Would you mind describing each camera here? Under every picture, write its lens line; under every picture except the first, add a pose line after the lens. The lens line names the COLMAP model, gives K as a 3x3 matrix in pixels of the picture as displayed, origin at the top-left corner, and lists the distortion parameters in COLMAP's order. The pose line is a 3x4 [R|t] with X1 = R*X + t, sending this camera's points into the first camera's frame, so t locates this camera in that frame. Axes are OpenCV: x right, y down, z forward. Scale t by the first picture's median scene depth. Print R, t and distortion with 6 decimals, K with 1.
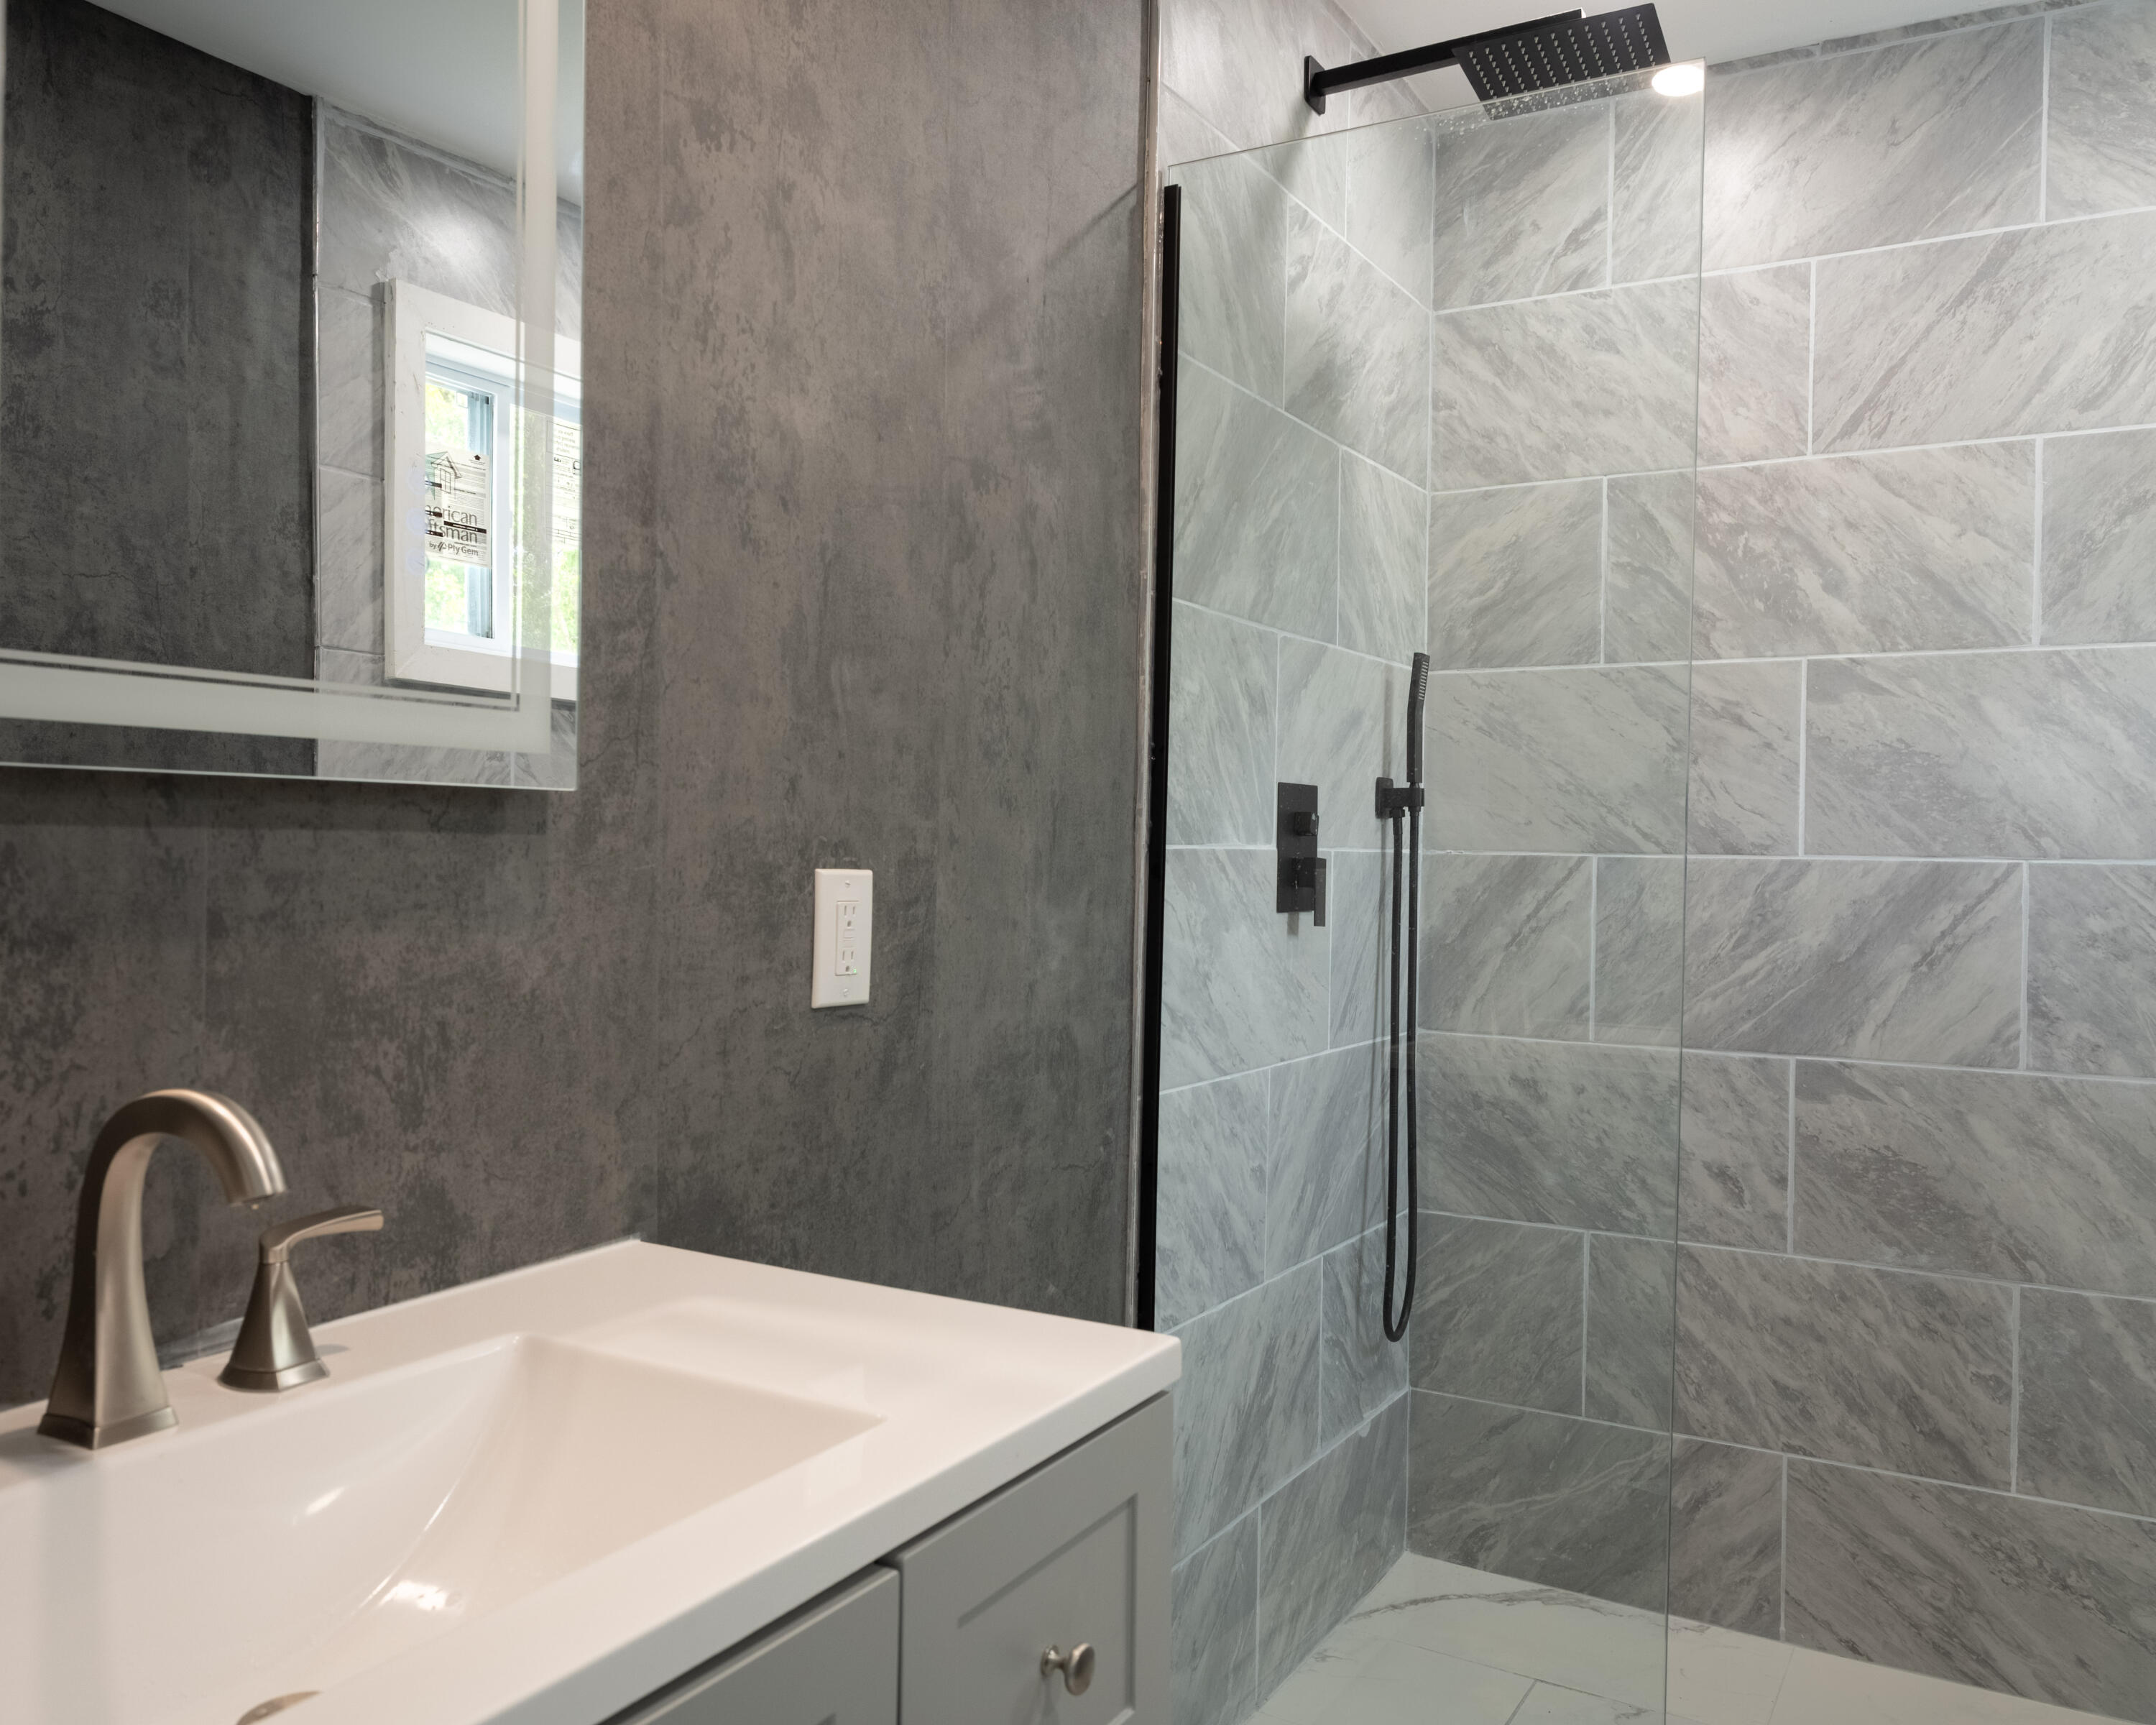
lens RADIAL K [[1753.3, 0, 1061.2], [0, 1753.3, 861.5], [0, 0, 1]] dist [-0.000349, -0.000778]
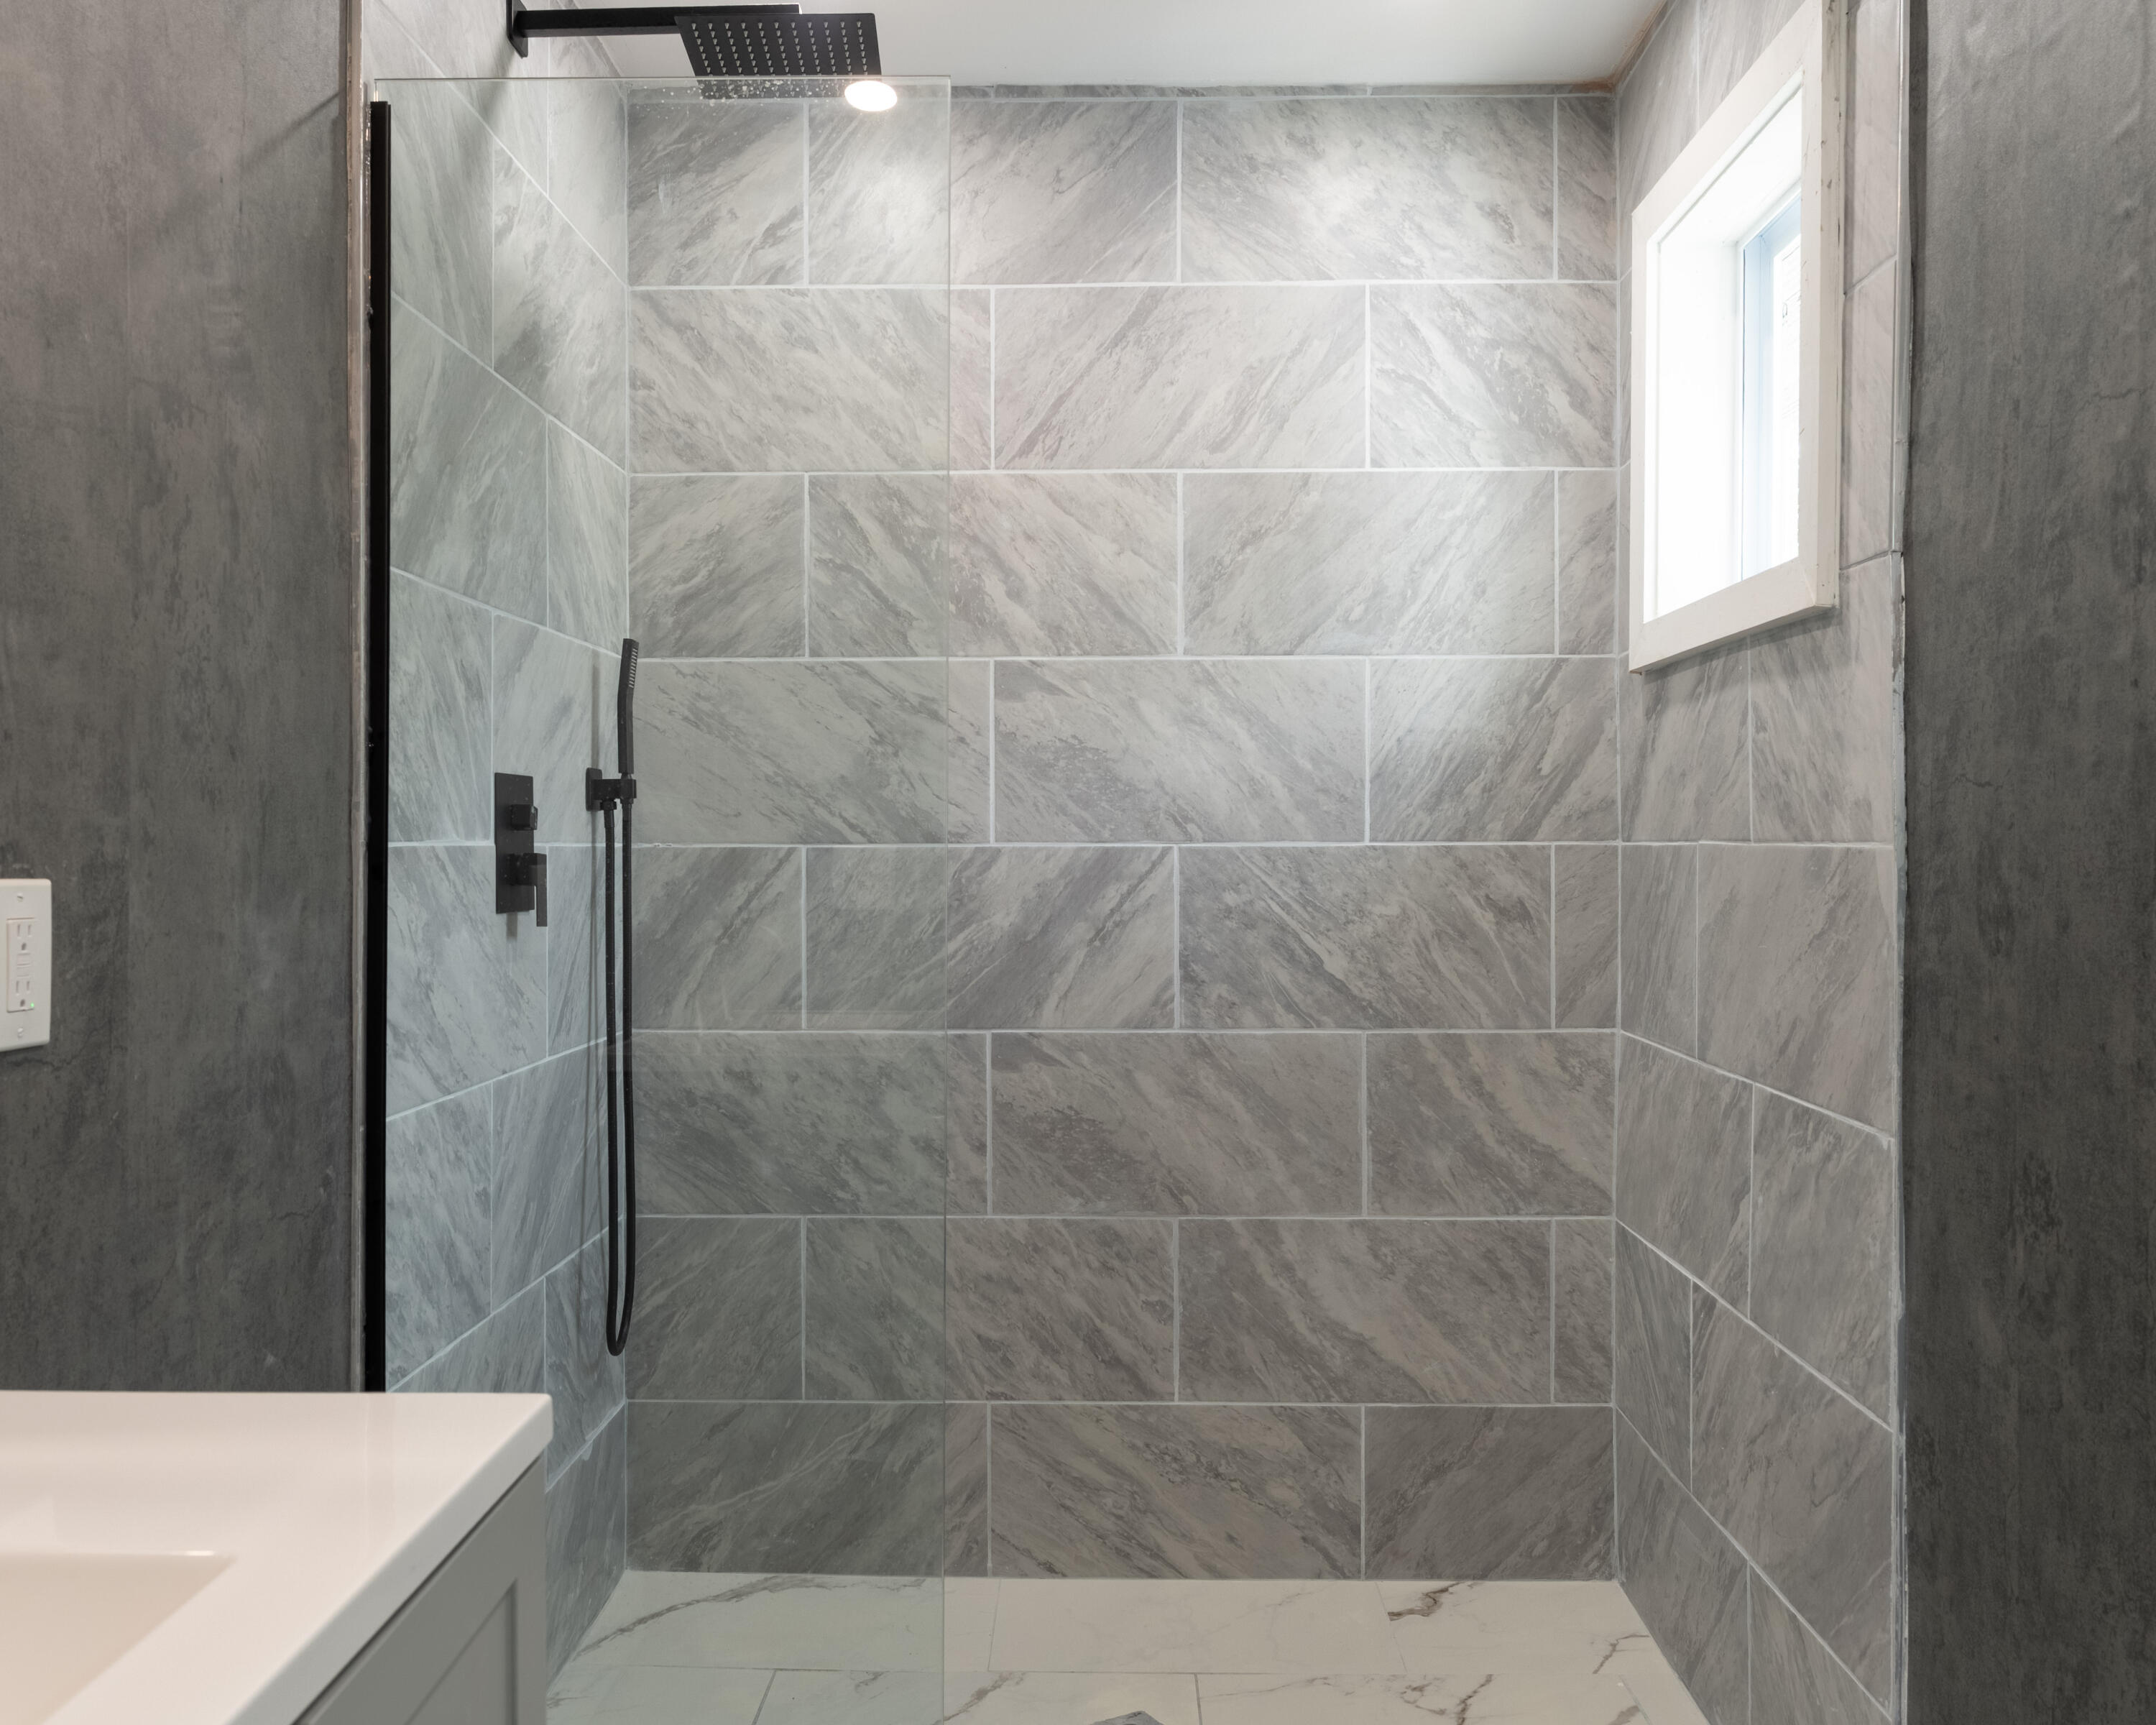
lens RADIAL K [[1753.3, 0, 1083.4], [0, 1753.3, 860.4], [0, 0, 1]] dist [-0.000349, -0.000778]
pose [[0.869250, -0.020548, 0.493945, -0.061816], [0.018485, 0.999788, 0.009061, -0.001508], [-0.494027, 0.001254, 0.869446, 0.041525]]
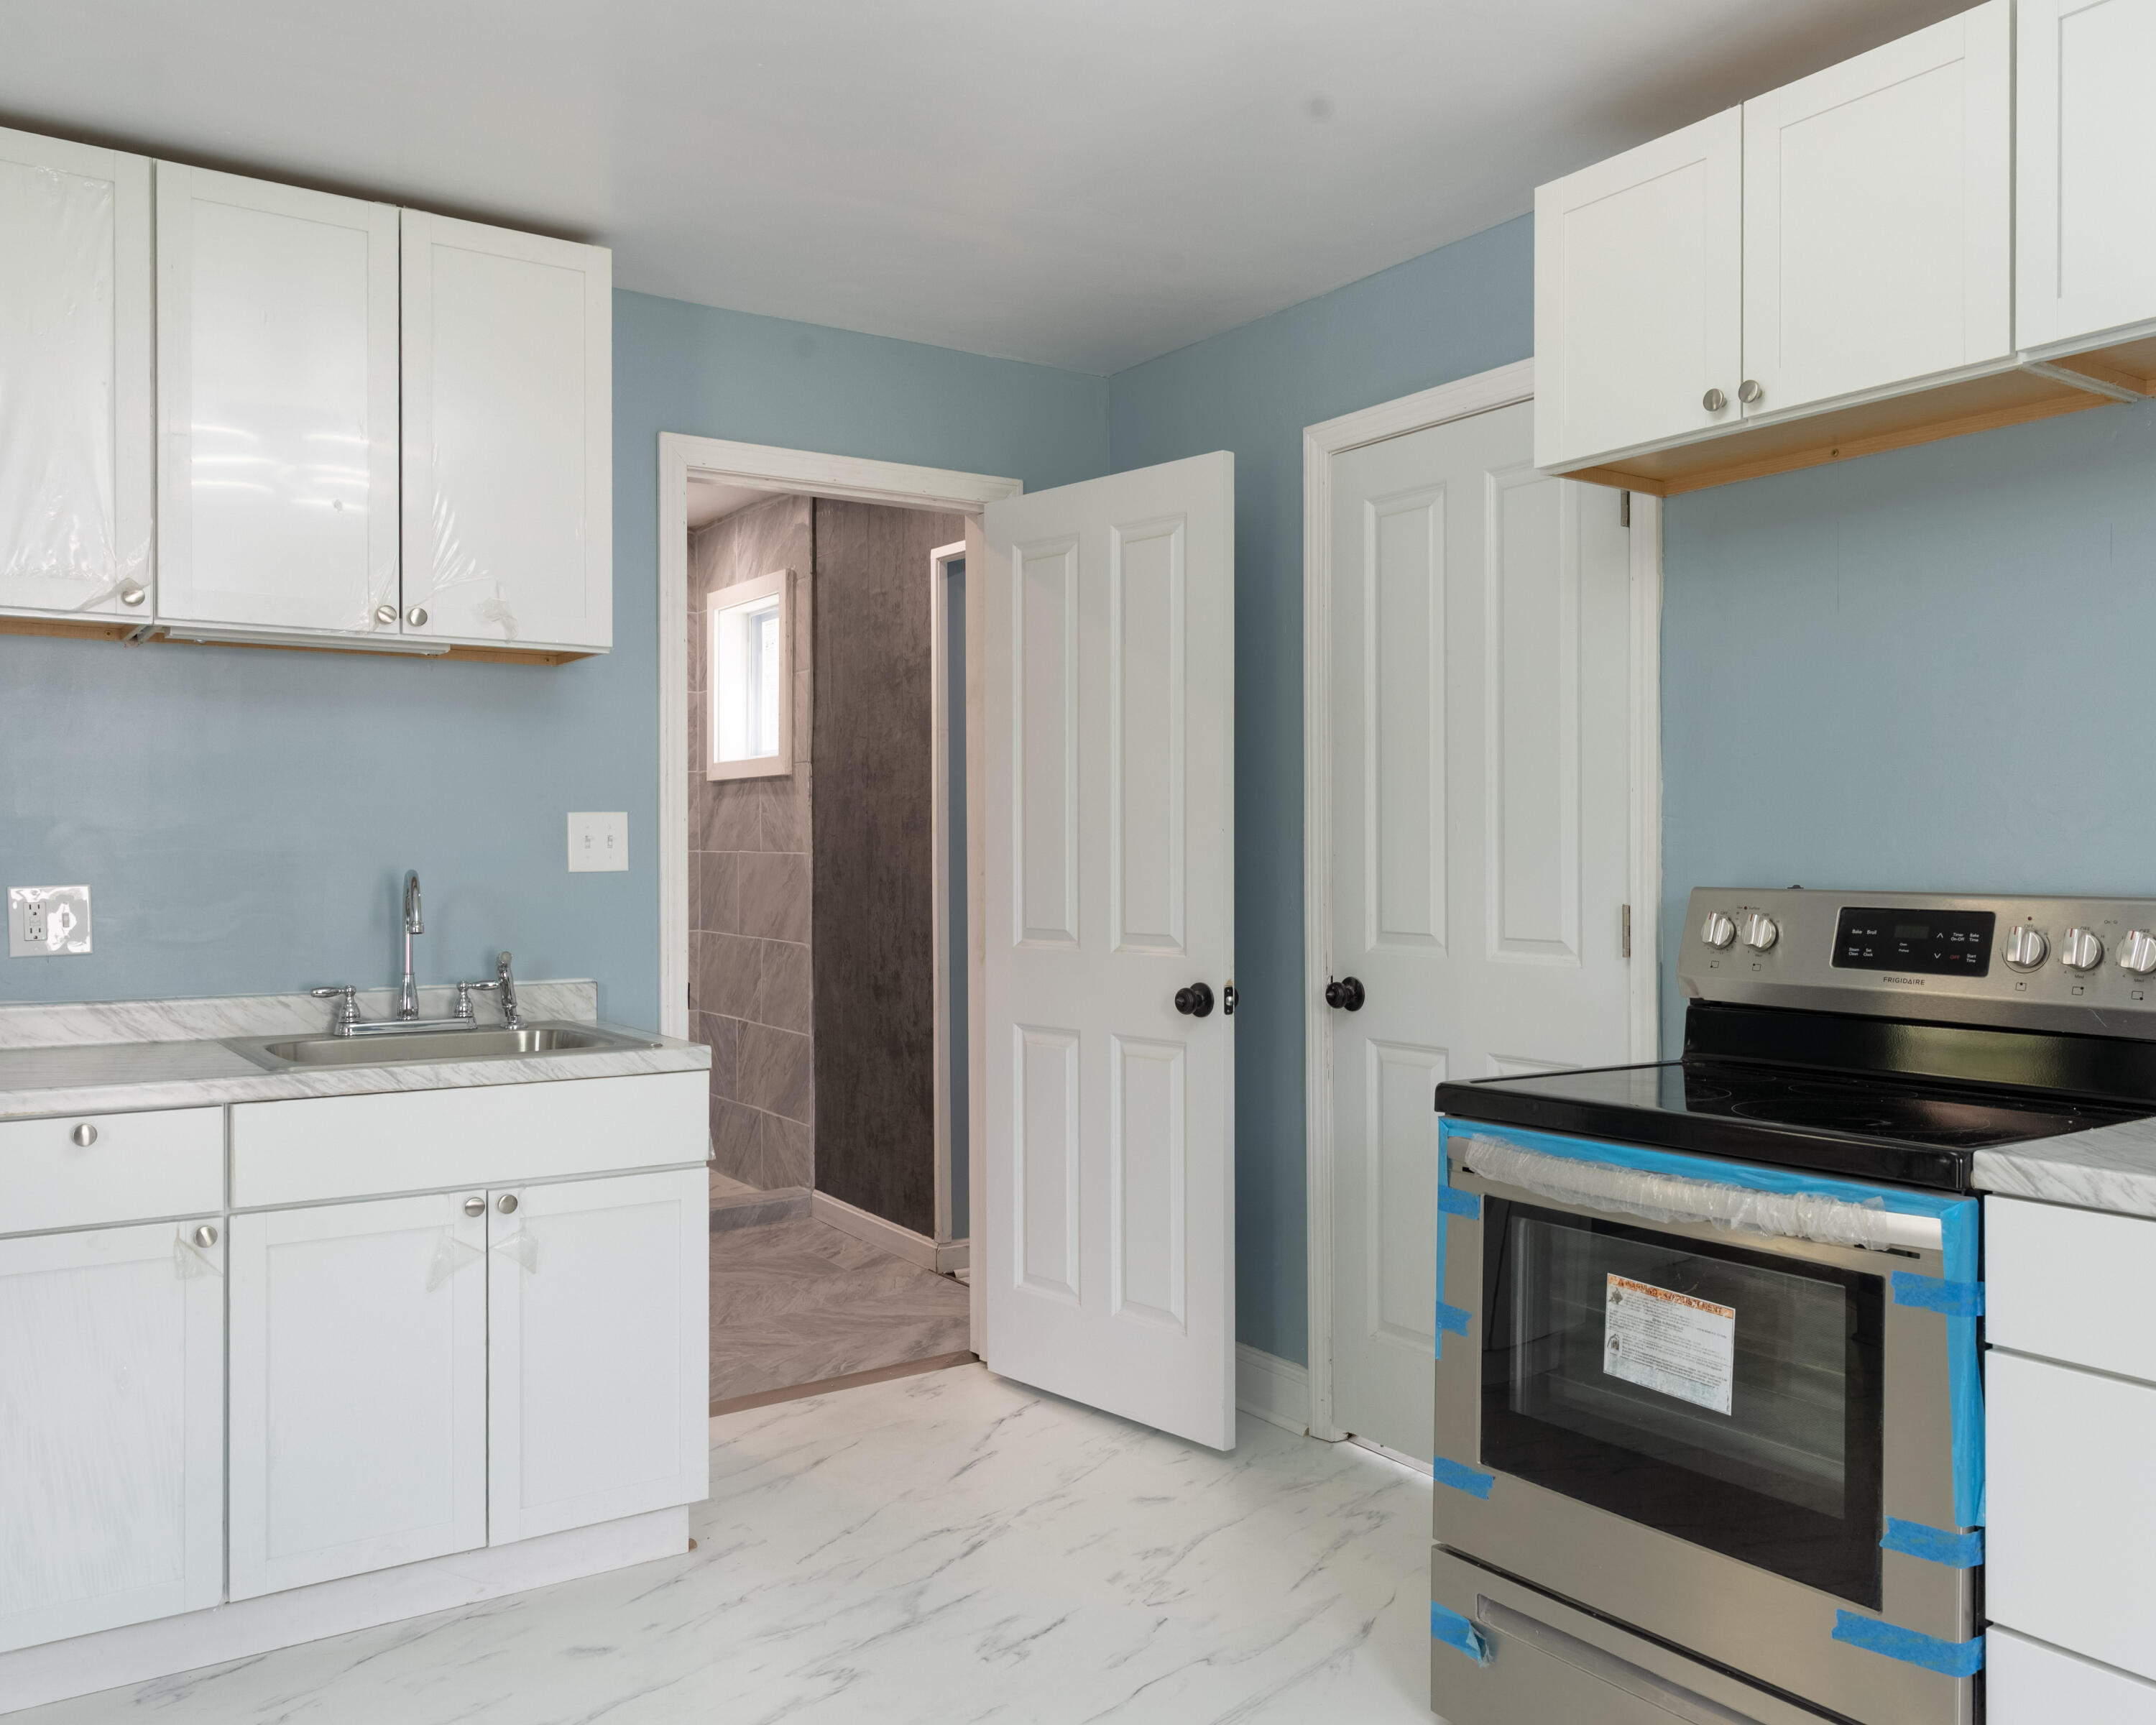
lens RADIAL K [[1753.3, 0, 1078.4], [0, 1753.3, 859.8], [0, 0, 1]] dist [-0.000349, -0.000778]
pose [[0.440348, -0.023936, 0.897508, -1.735780], [0.015732, 0.999697, 0.018943, -0.031769], [-0.897690, 0.005778, 0.440591, -1.109095]]
